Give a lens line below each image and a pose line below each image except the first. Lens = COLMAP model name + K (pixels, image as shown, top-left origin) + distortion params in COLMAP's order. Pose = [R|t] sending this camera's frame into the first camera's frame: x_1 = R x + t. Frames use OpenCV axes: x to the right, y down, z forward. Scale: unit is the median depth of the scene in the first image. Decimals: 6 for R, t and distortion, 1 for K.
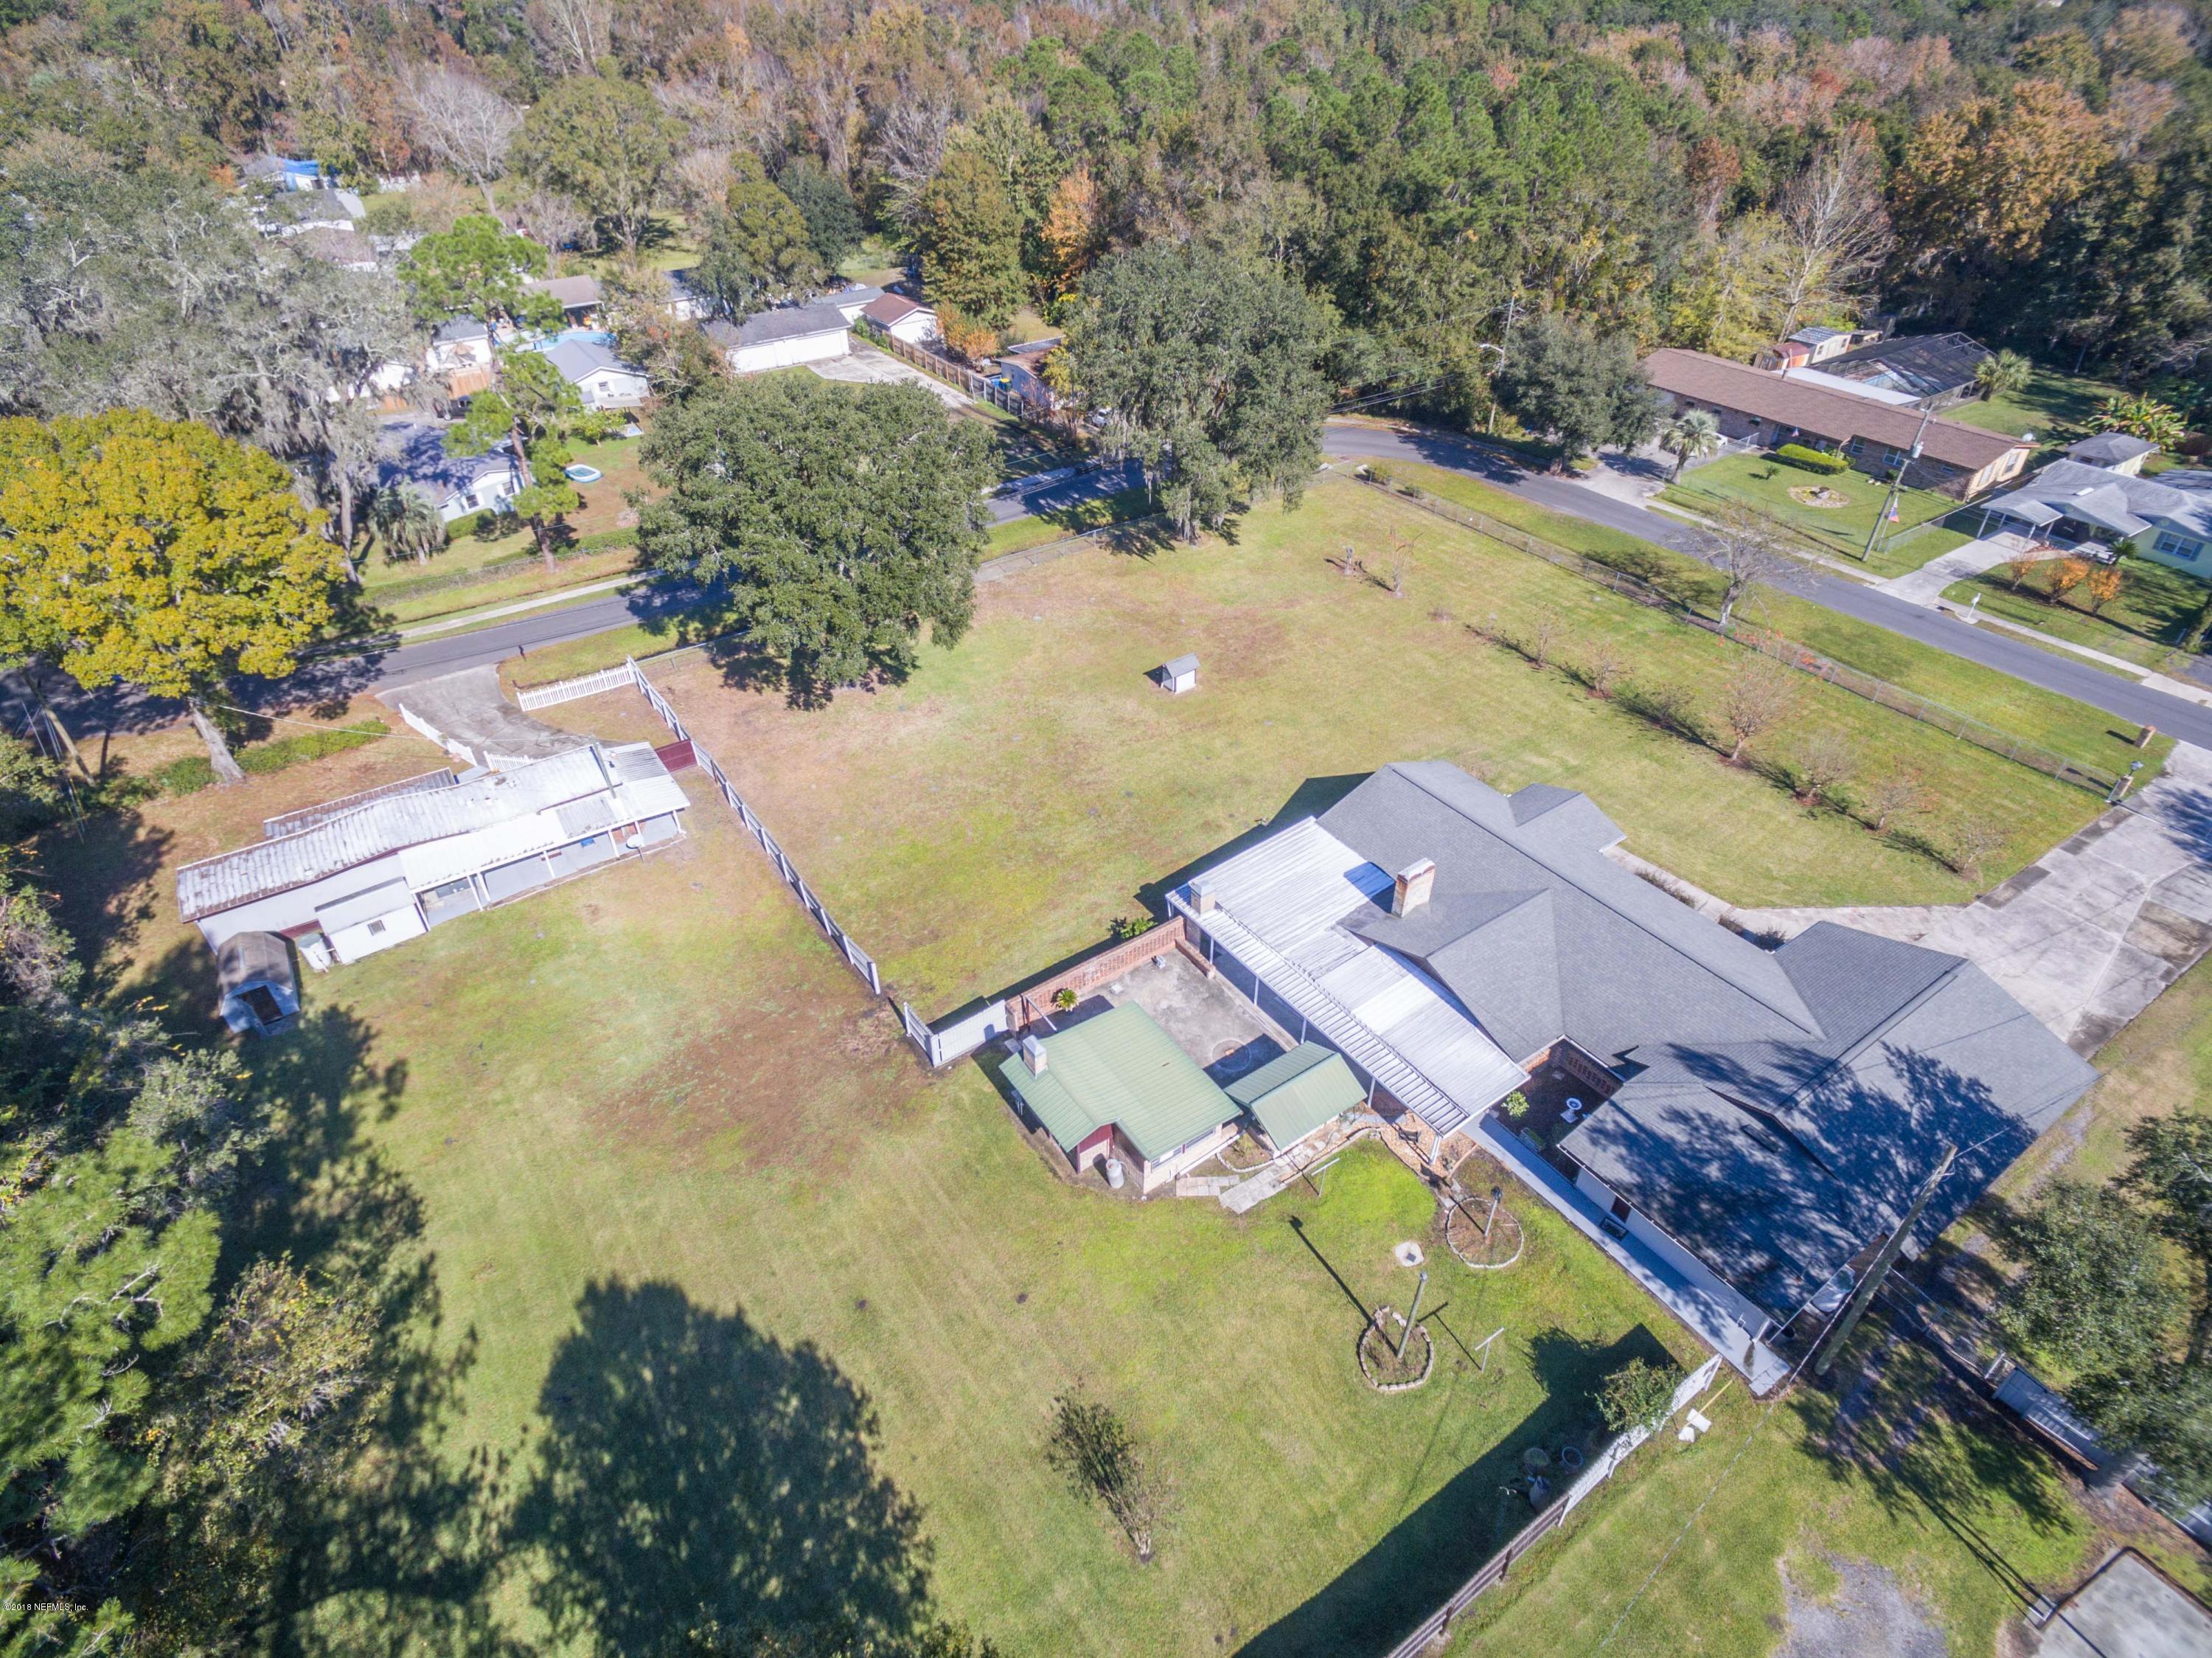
lens RADIAL K [[1231.2, 0, 1106.0], [0, 1231.2, 829.0], [0, 0, 1]] dist [0.004020, 0.002136]
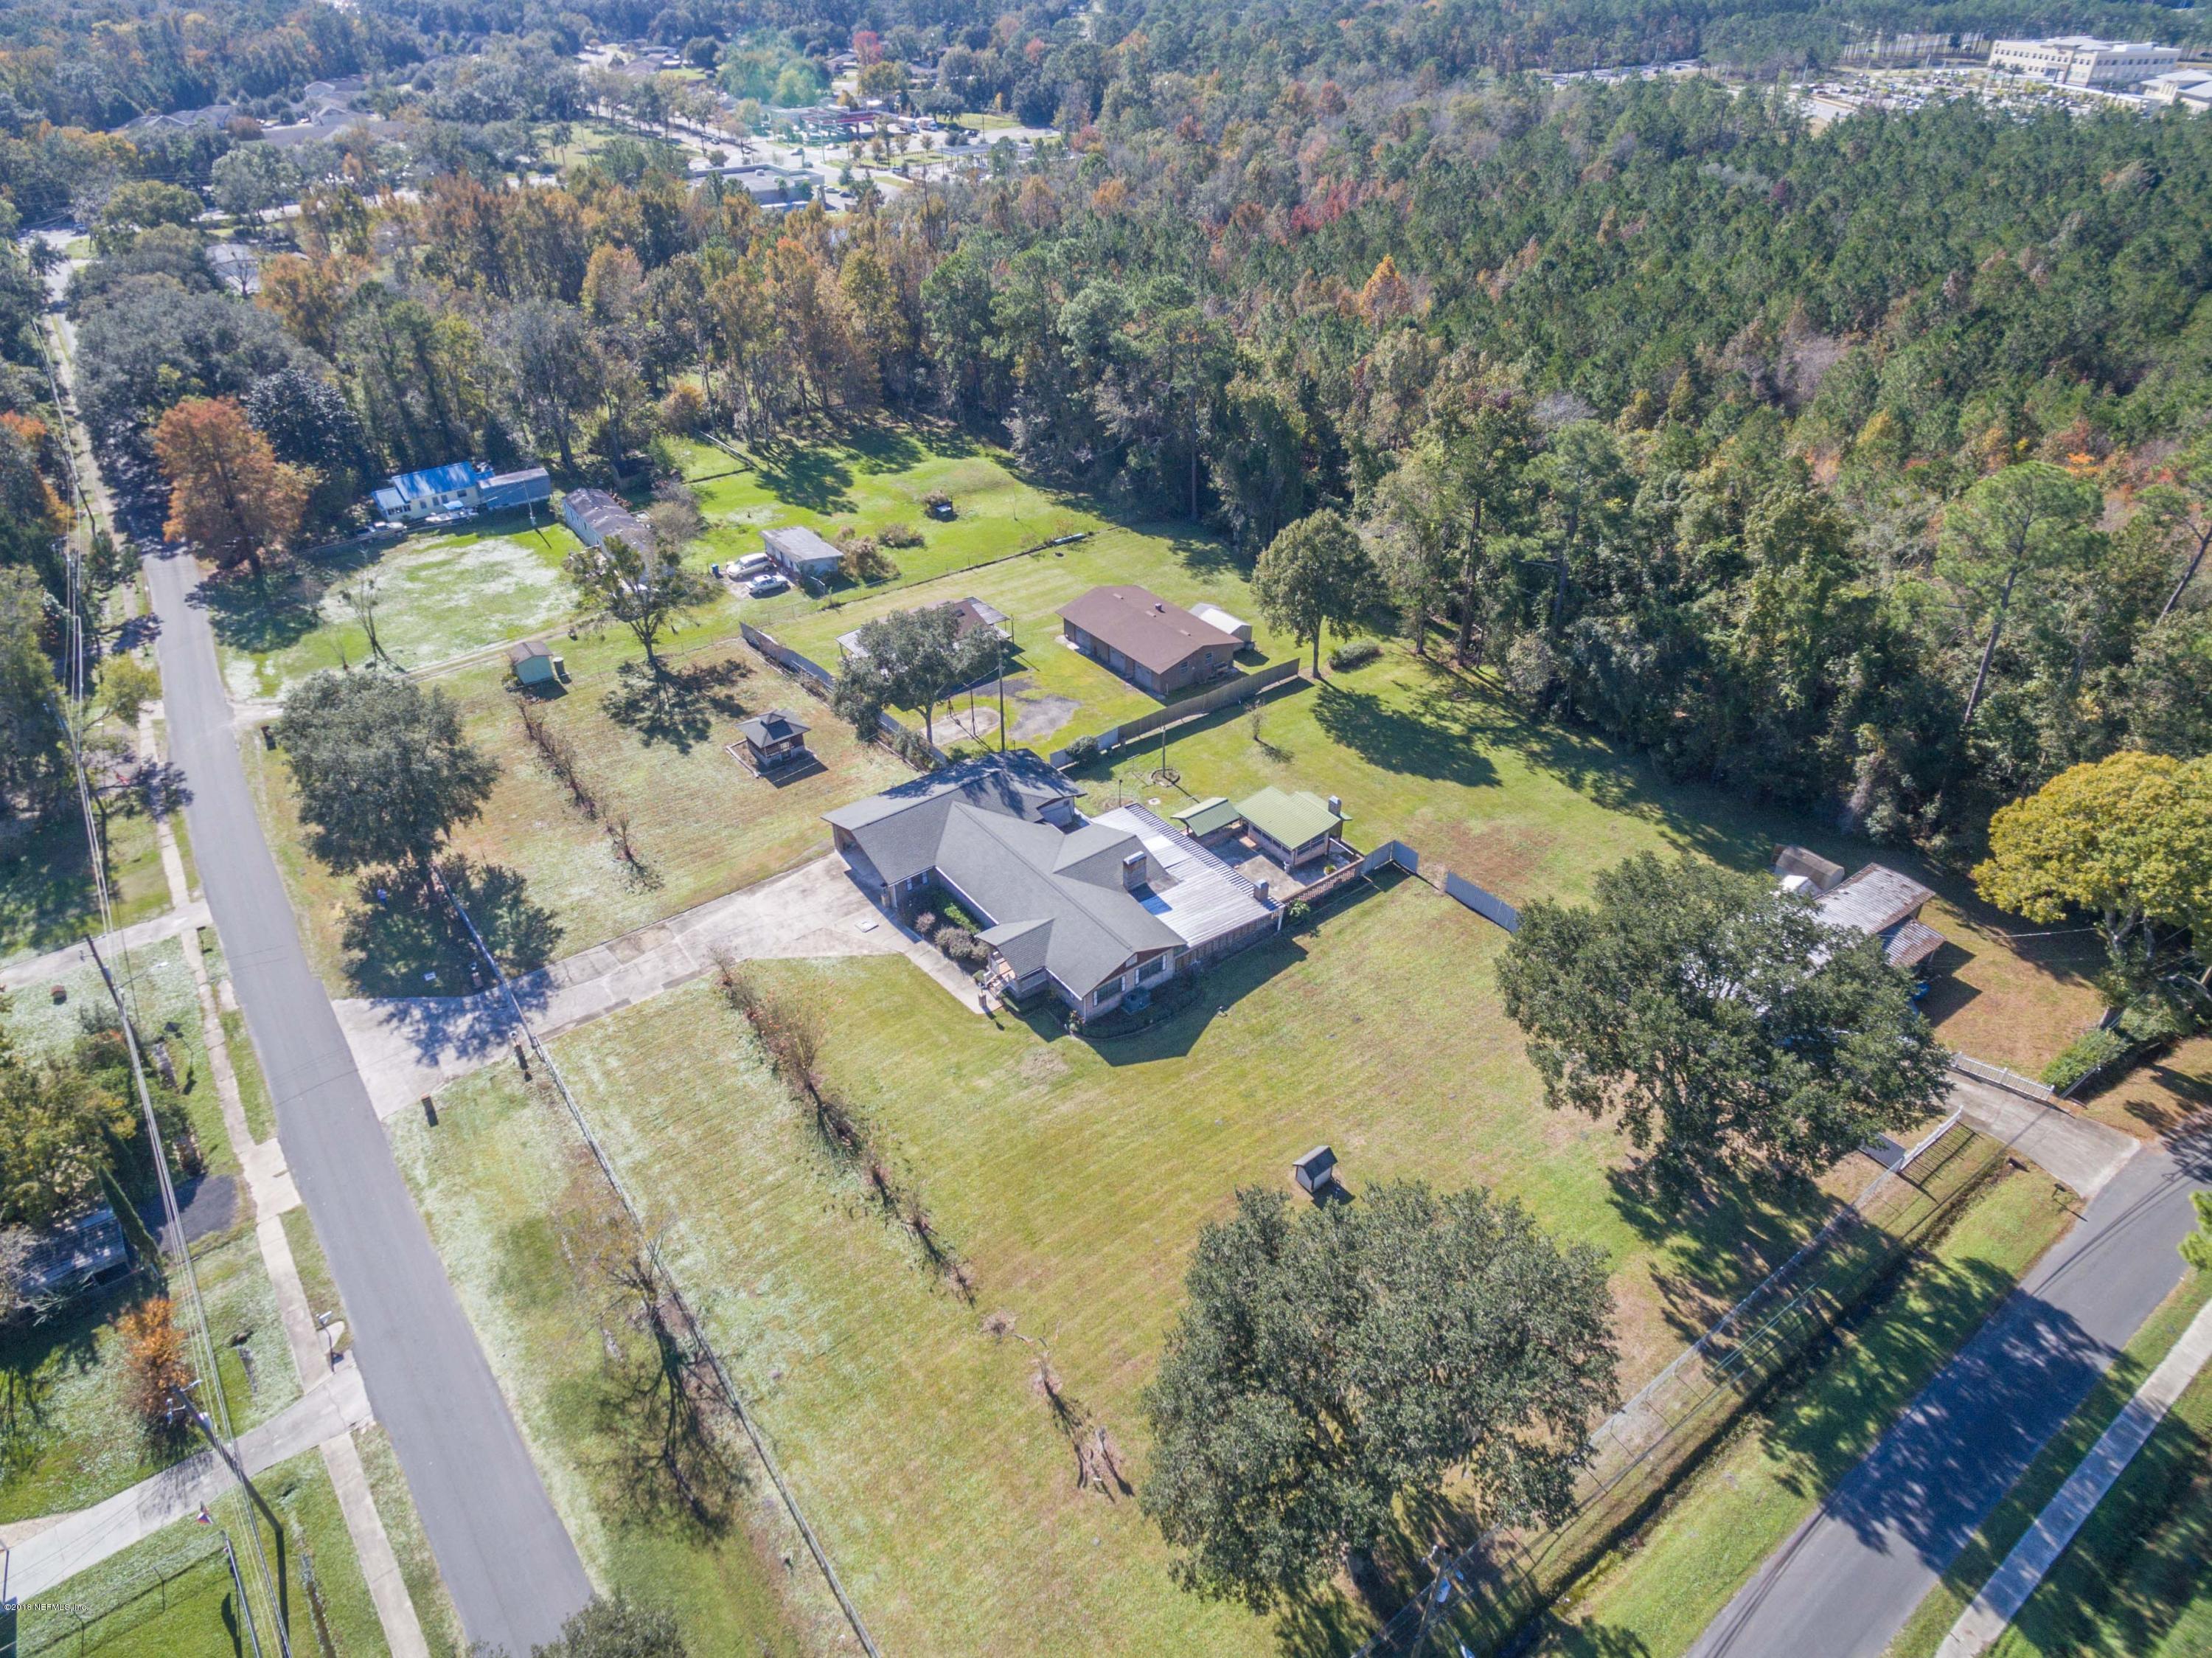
lens RADIAL K [[1339.8, 0, 1101.9], [0, 1339.8, 757.1], [0, 0, 1]] dist [0.003550, 0.003947]
pose [[-0.999069, 0.035617, -0.024358, 0.196189], [-0.010189, 0.353804, 0.935264, -0.990400], [0.041930, 0.934641, -0.353111, 0.879884]]
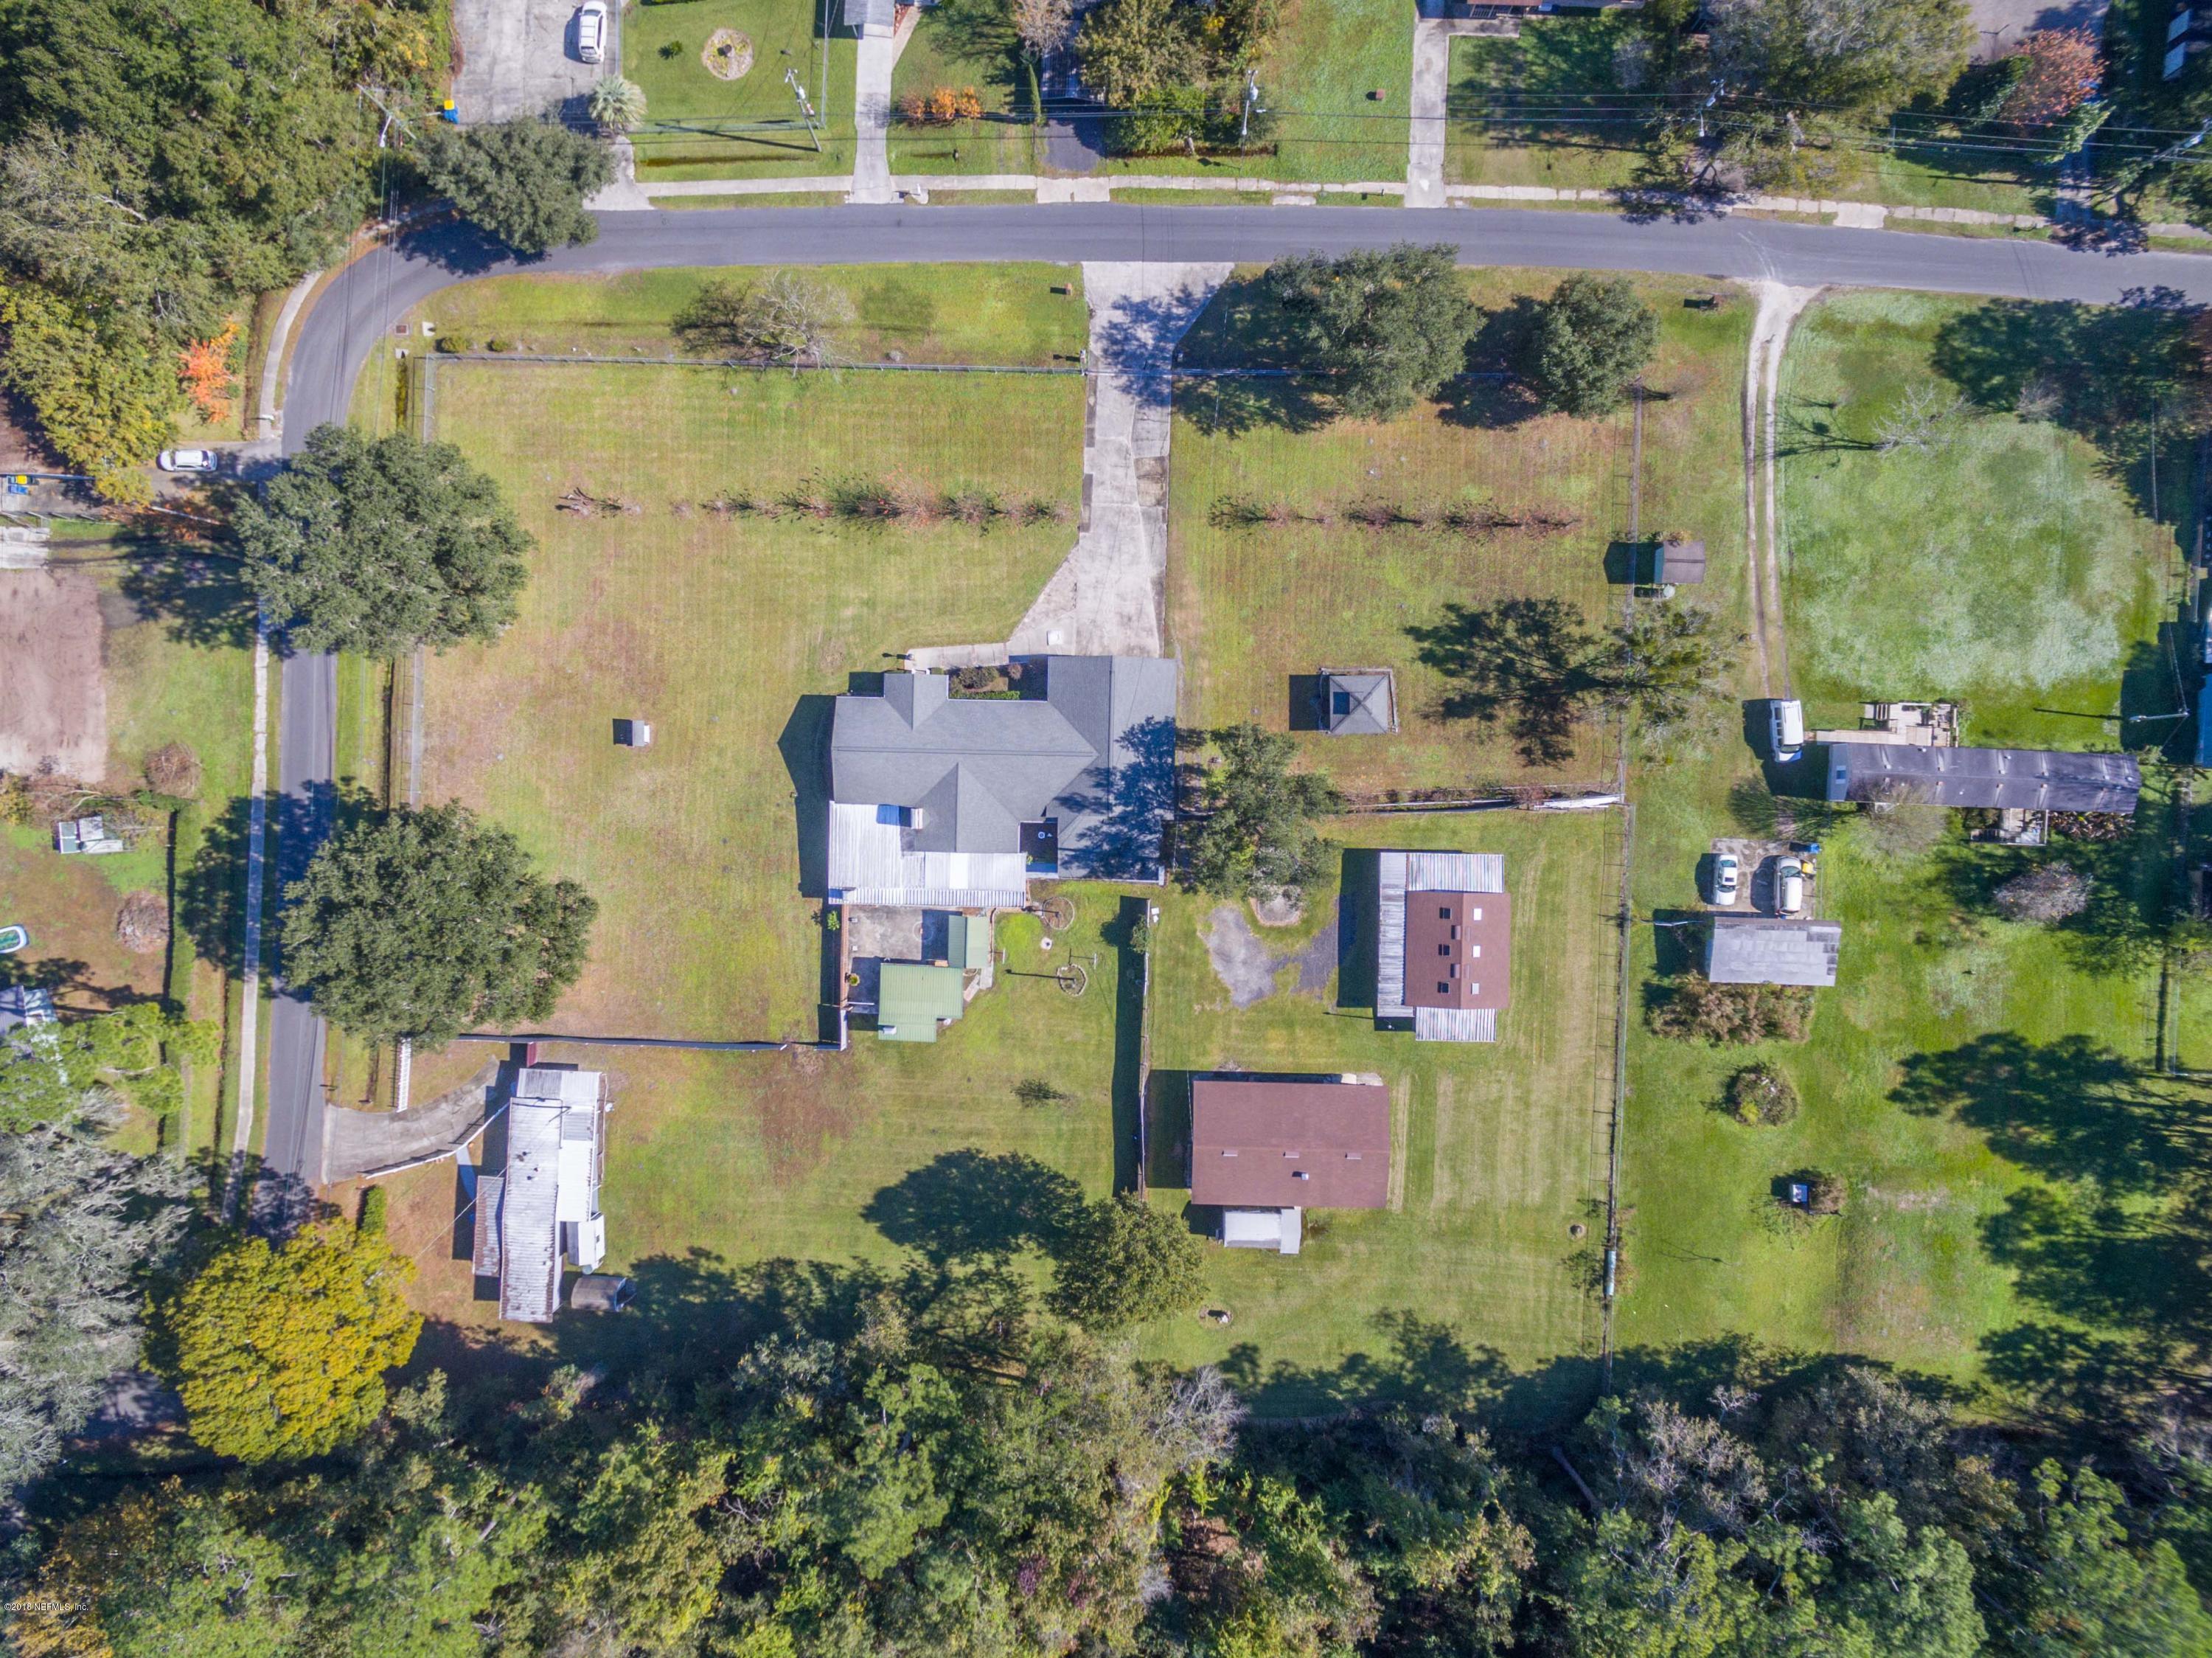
lens RADIAL K [[1284.0, 0, 1099.8], [0, 1284.0, 789.8], [0, 0, 1]] dist [0.000046, 0.011433]
pose [[0.592779, -0.805166, -0.017900, 0.292704], [0.500288, 0.350722, 0.791648, -0.844473], [-0.631130, -0.478228, 0.610715, -0.236146]]
